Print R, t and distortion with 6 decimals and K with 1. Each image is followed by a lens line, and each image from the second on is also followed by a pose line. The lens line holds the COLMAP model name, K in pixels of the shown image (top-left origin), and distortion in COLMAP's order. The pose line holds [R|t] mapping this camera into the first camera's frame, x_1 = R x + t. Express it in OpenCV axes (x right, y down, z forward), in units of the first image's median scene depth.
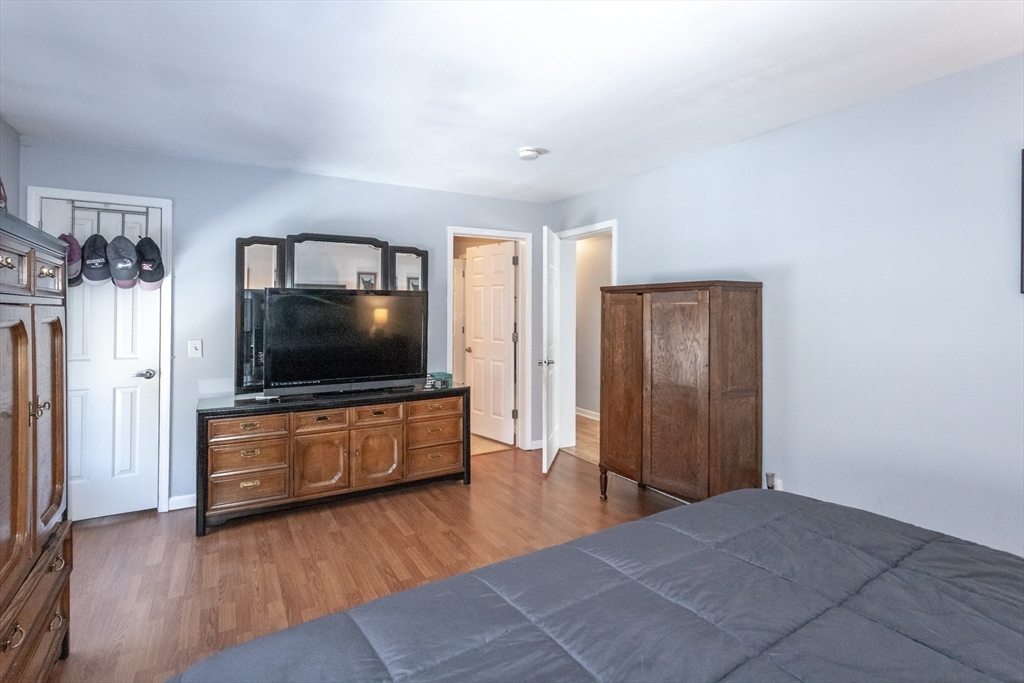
lens RADIAL K [[490.8, 0, 511.6], [0, 490.8, 304.3], [0, 0, 1]] dist [0.000111, 0.000078]
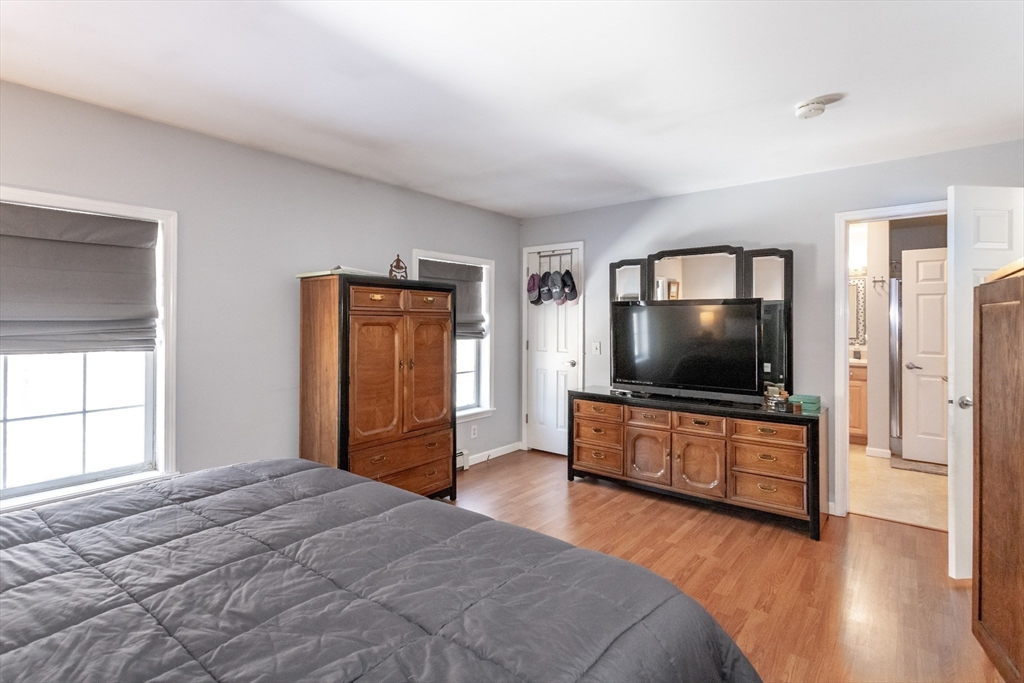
lens RADIAL K [[497.5, 0, 521.8], [0, 497.5, 316.2], [0, 0, 1]] dist [0.002298, 0.000431]
pose [[0.370741, -0.007720, -0.928704, 0.555776], [0.009645, 0.999944, -0.004461, 0.006453], [0.928686, -0.007303, 0.370795, 0.302536]]
